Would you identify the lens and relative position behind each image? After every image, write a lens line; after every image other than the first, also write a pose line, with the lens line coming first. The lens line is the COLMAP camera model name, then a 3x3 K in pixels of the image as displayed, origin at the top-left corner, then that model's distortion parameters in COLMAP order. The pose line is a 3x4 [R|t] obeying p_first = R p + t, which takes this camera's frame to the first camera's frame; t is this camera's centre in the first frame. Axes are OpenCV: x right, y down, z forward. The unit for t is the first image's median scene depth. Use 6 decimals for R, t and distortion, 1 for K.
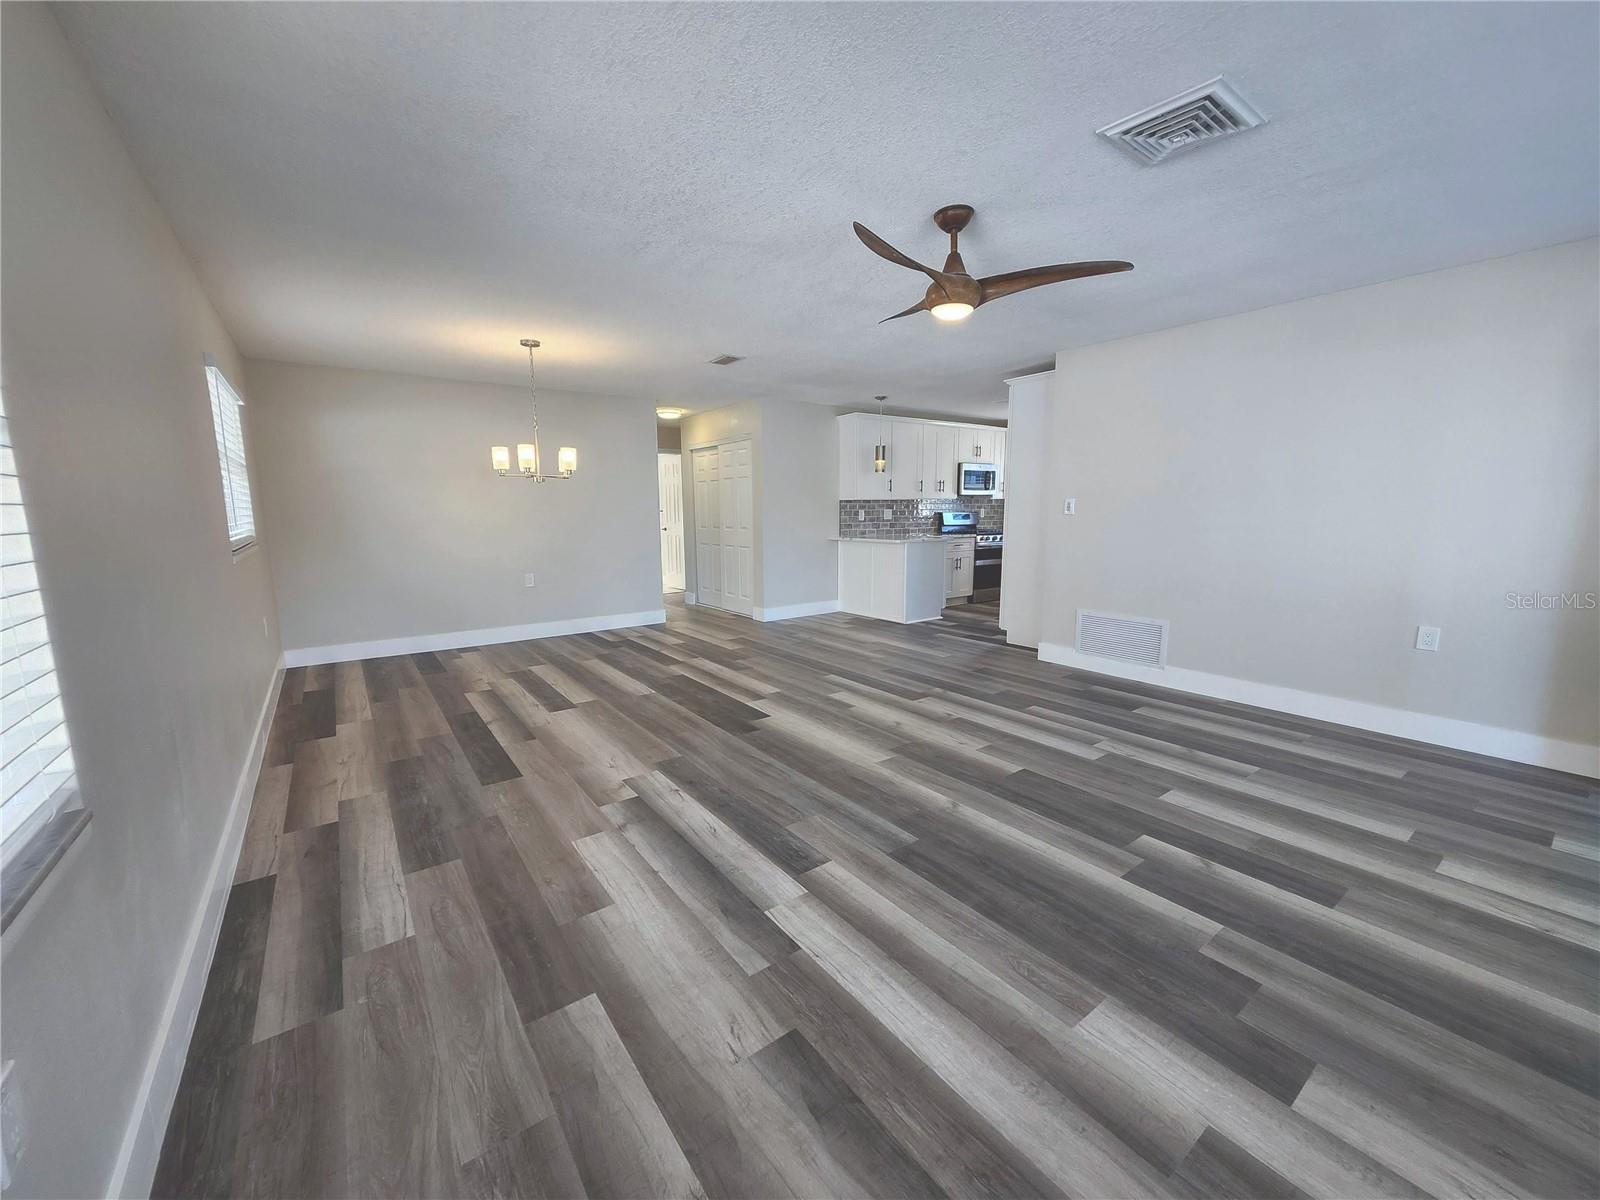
lens RADIAL K [[626.9, 0, 791.3], [0, 626.9, 610.1], [0, 0, 1]] dist [0.000041, 0.000135]
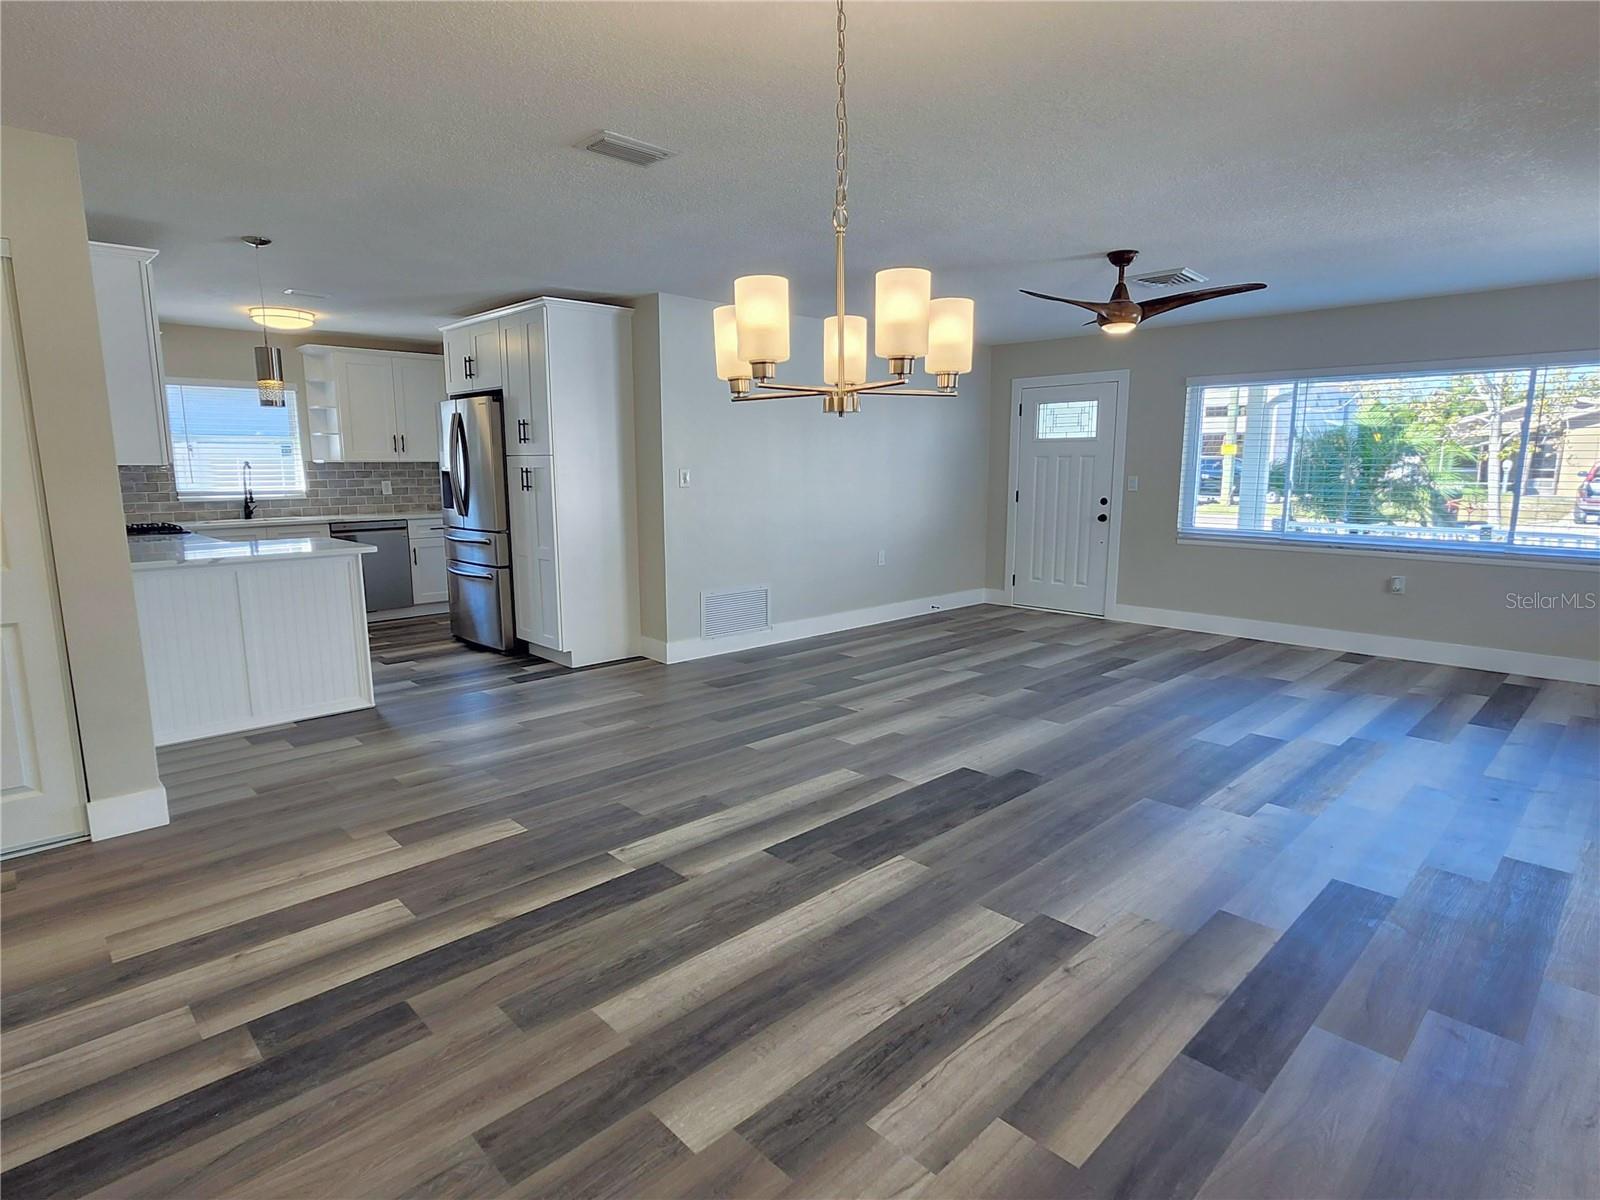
lens RADIAL K [[853.7, 0, 789.5], [0, 853.7, 604.1], [0, 0, 1]] dist [0.000934, 0.002558]
pose [[-0.135988, -0.152668, 0.978877, -0.790018], [0.163944, 0.970965, 0.174210, -0.185142], [-0.977051, 0.184171, -0.107011, 1.057053]]
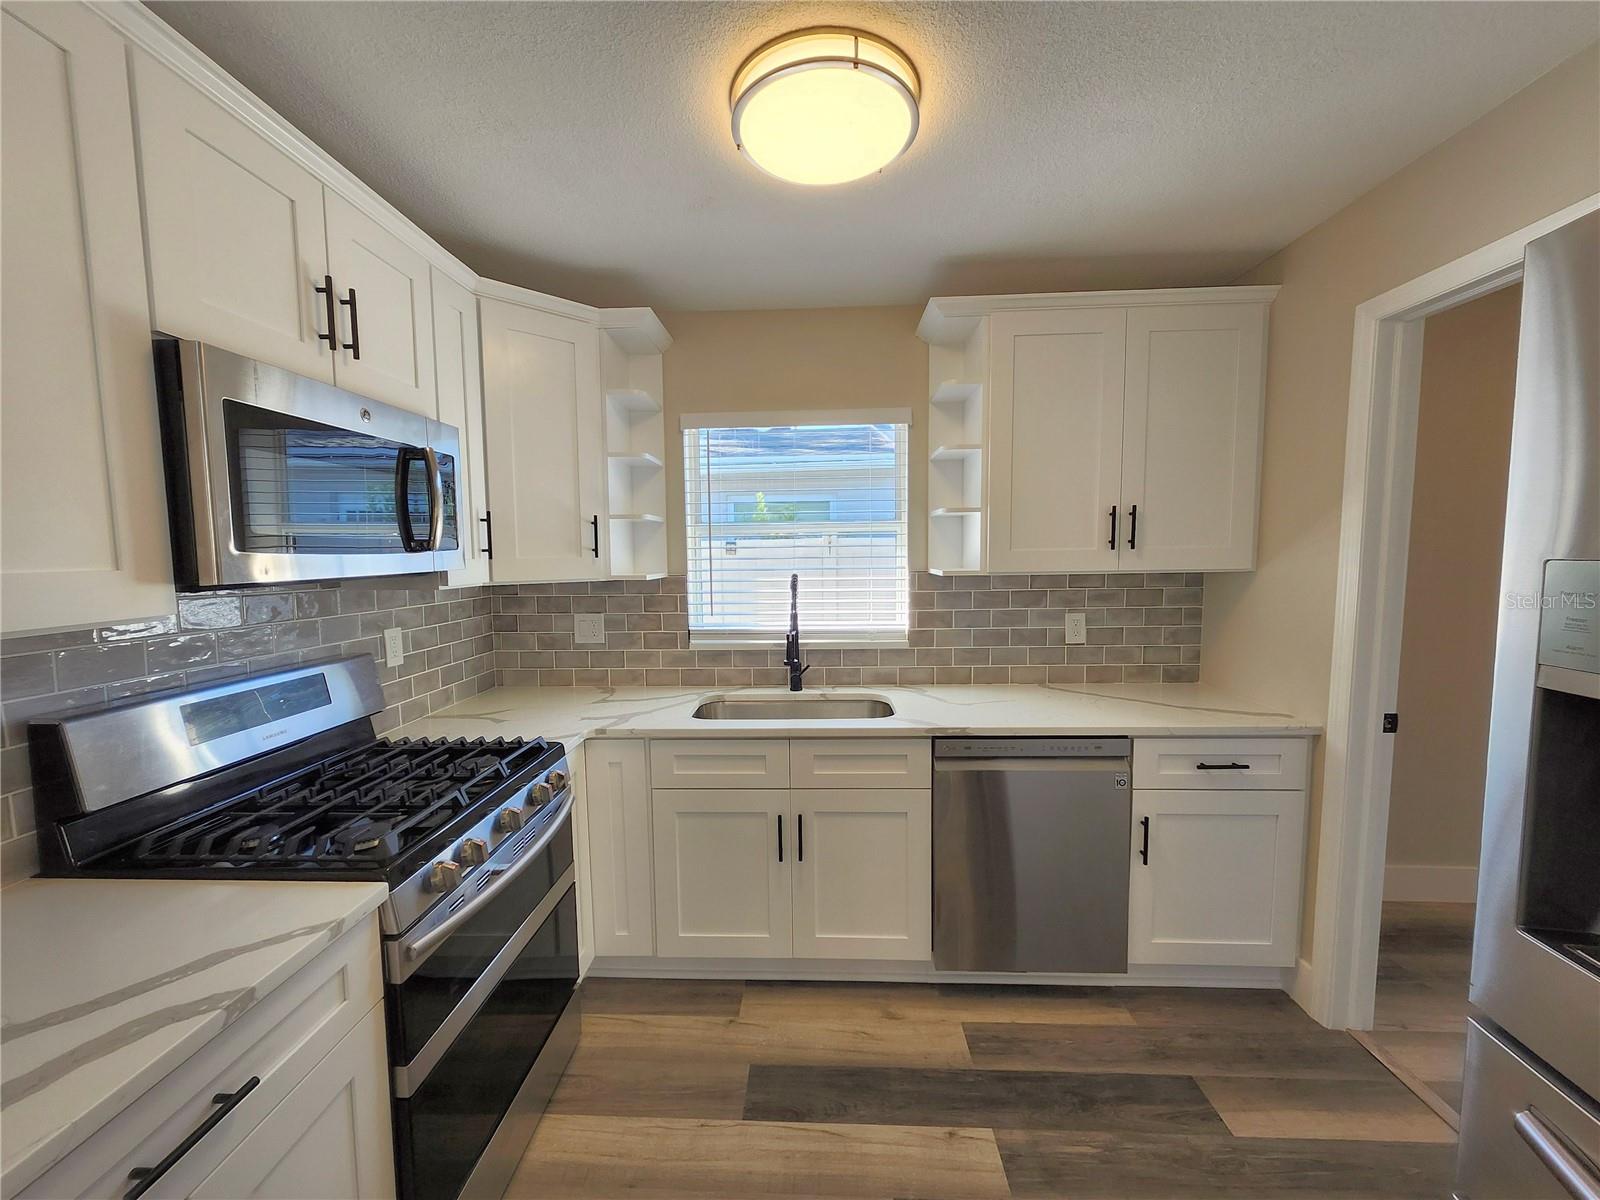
lens RADIAL K [[626.9, 0, 793.8], [0, 626.9, 603.1], [0, 0, 1]] dist [0.000041, 0.000135]
pose [[0.625752, -0.061452, 0.777598, 0.430119], [0.132421, 0.990790, -0.028263, -0.284230], [-0.768699, 0.120656, 0.628127, 1.455128]]
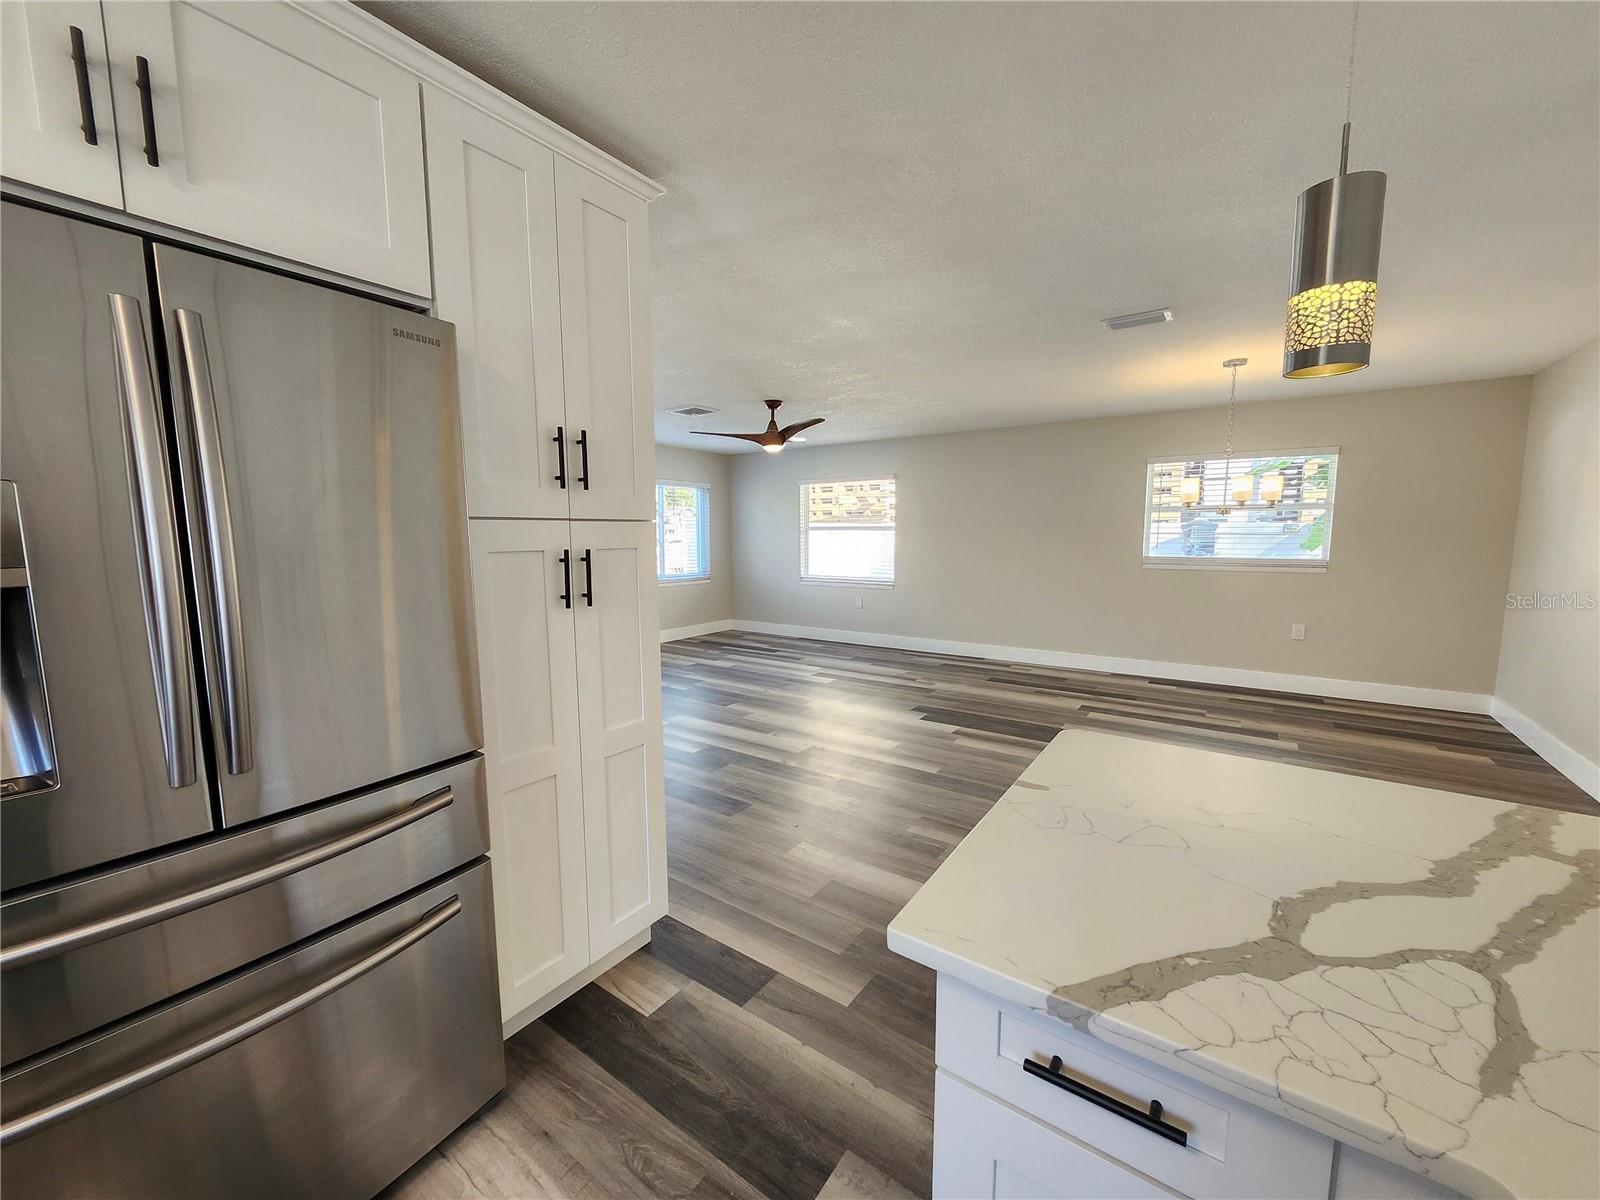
lens RADIAL K [[626.9, 0, 795.8], [0, 626.9, 604.2], [0, 0, 1]] dist [0.000041, 0.000135]
pose [[-0.948643, 0.049280, -0.312486, 0.458161], [-0.038903, 0.962121, 0.269832, -0.293251], [0.313947, 0.268130, -0.910793, 1.623662]]
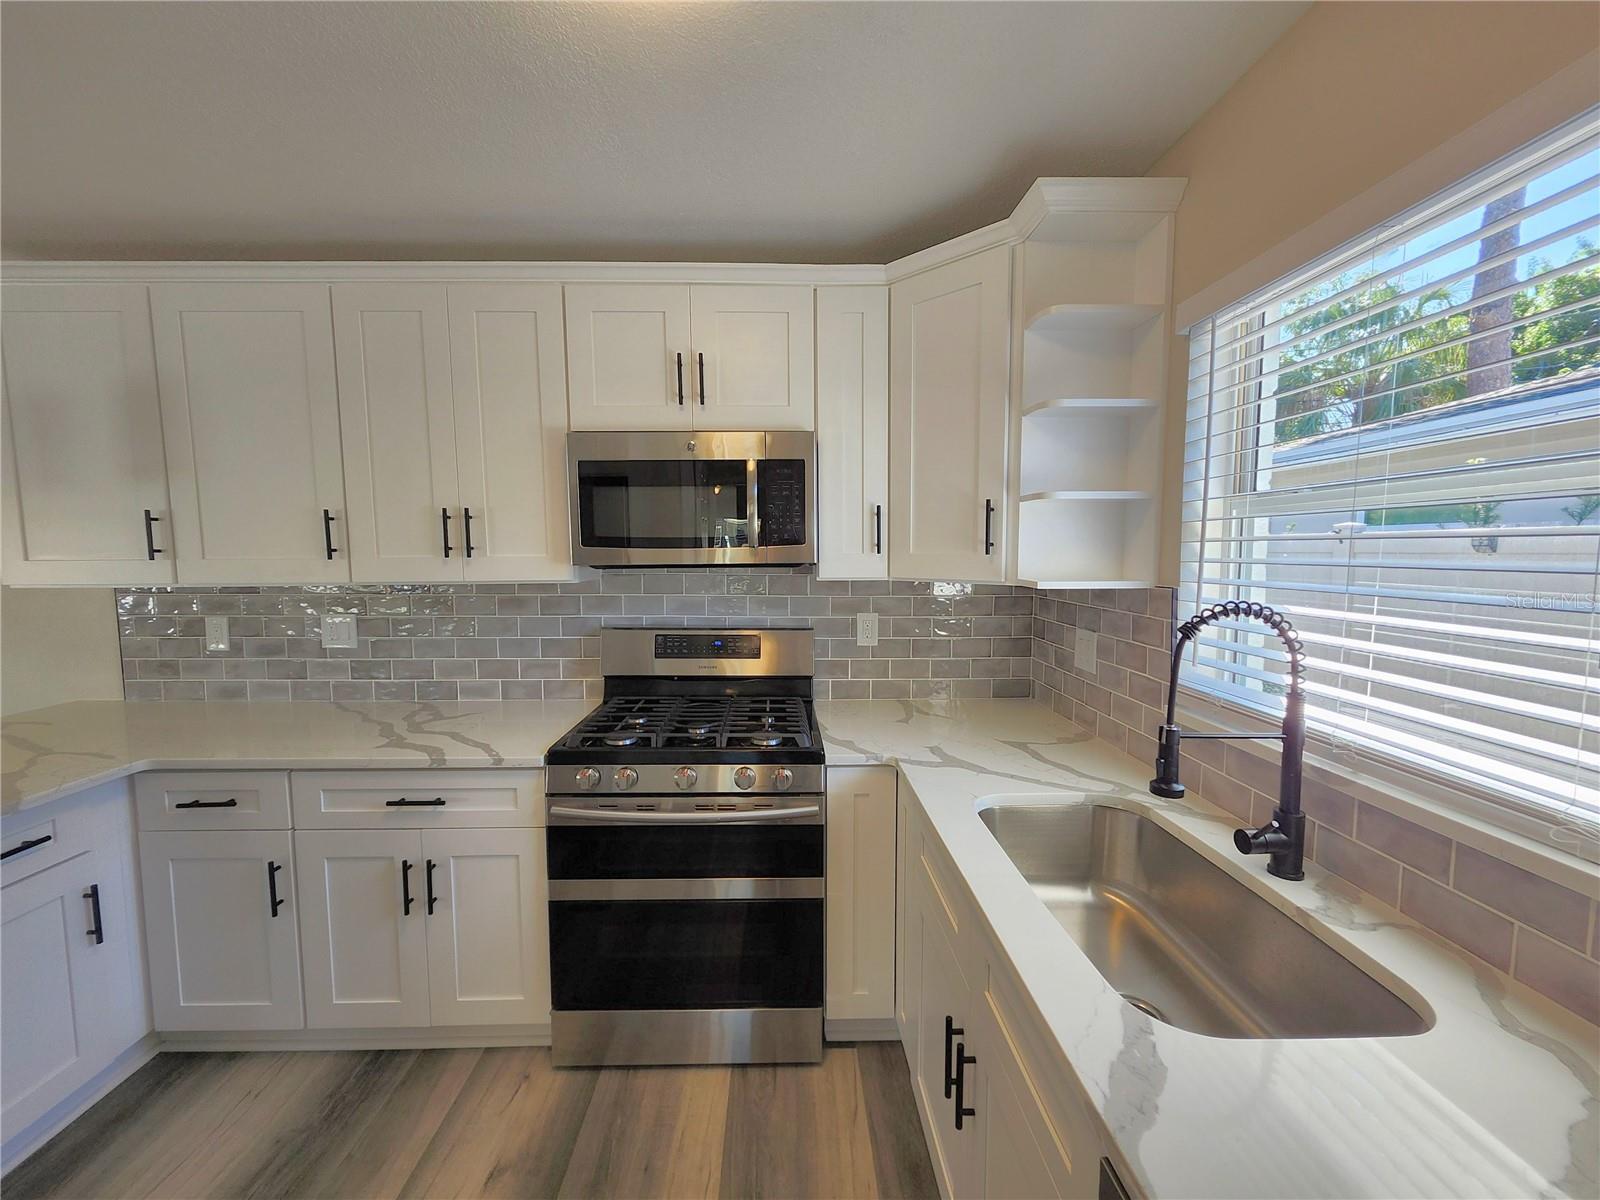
lens RADIAL K [[626.9, 0, 790.4], [0, 626.9, 602.9], [0, 0, 1]] dist [0.000041, 0.000135]
pose [[0.820530, 0.055528, -0.568900, 0.826940], [-0.097971, 0.994204, -0.044264, -0.295816], [0.563145, 0.092055, 0.821214, 1.500478]]
